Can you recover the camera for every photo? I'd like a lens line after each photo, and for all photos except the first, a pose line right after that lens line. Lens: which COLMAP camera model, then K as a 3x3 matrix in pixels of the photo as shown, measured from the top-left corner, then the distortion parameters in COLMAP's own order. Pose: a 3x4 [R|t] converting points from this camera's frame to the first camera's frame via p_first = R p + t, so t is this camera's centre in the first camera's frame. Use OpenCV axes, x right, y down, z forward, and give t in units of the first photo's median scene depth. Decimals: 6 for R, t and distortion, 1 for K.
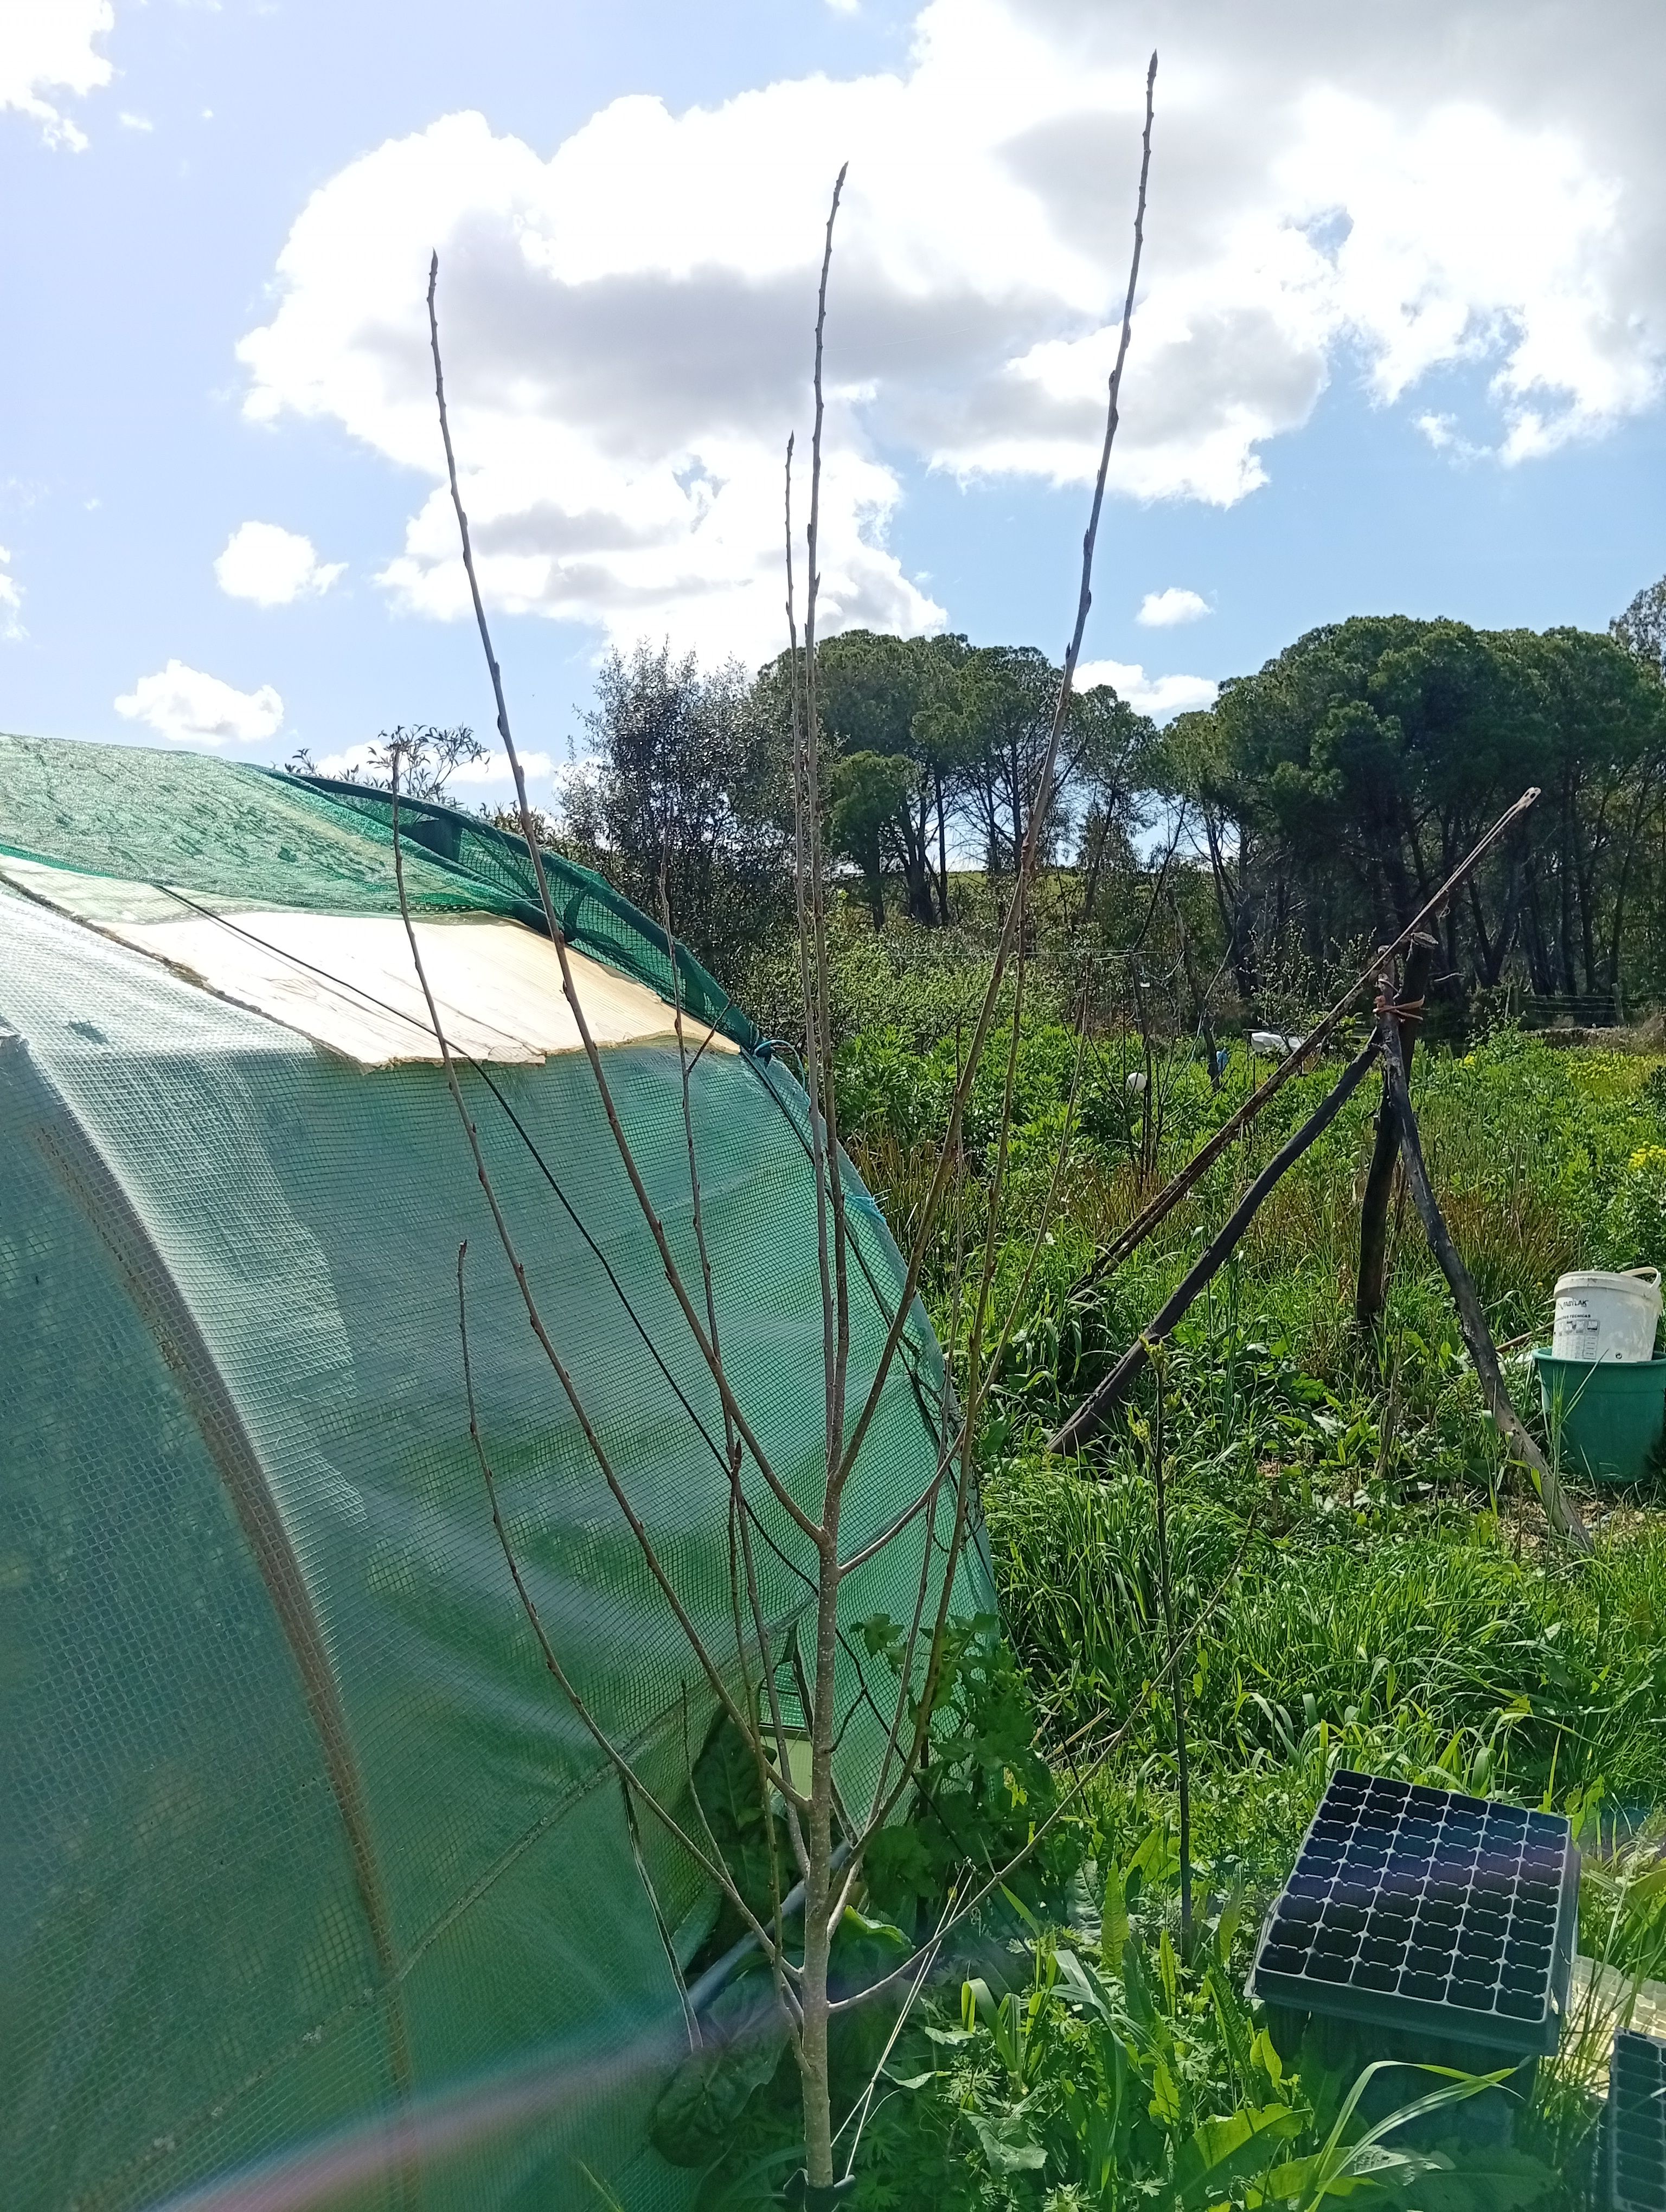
lens RADIAL K [[1666.5, 0, 910.5], [0, 1666.5, 1112.1], [0, 0, 1]] dist [0.157467, -0.472586]
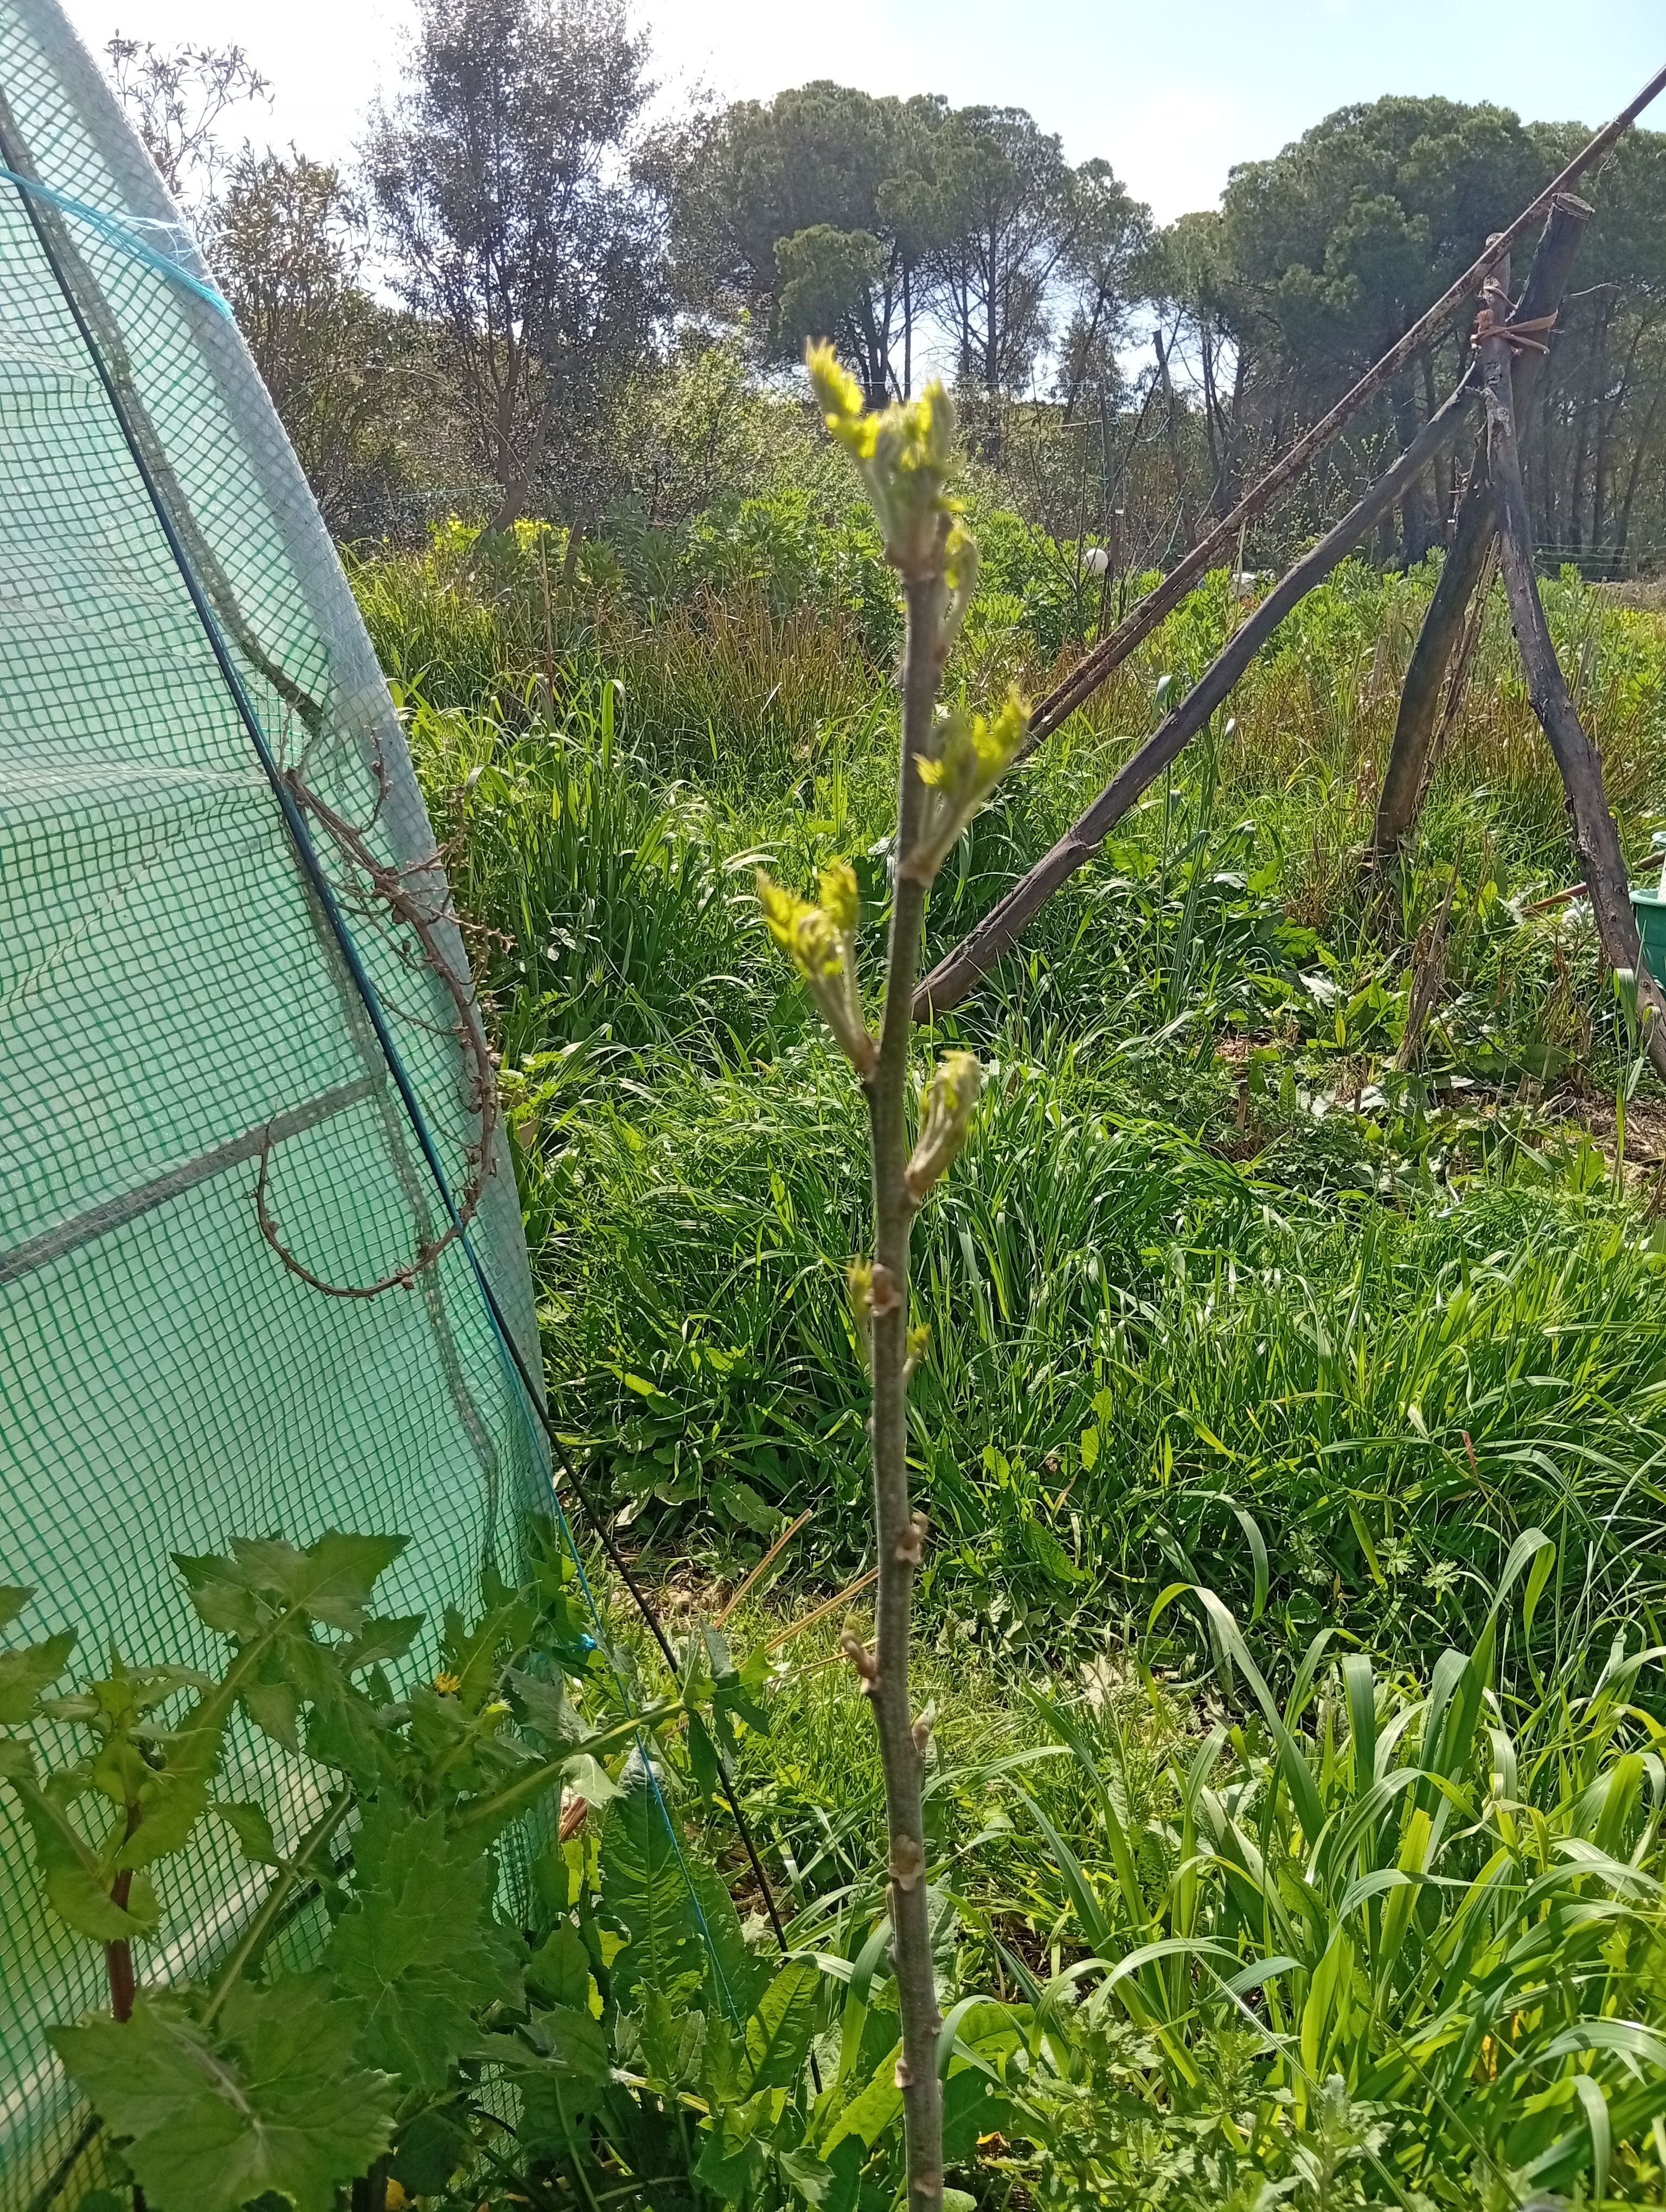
lens RADIAL K [[1611.5, 0, 833.0], [0, 1611.5, 1106.0], [0, 0, 1]] dist [0.085847, -0.133801]
pose [[0.999203, 0.036250, -0.016690, 0.053291], [-0.030760, 0.966032, 0.256587, 0.059566], [0.025424, -0.255869, 0.966377, 0.301215]]
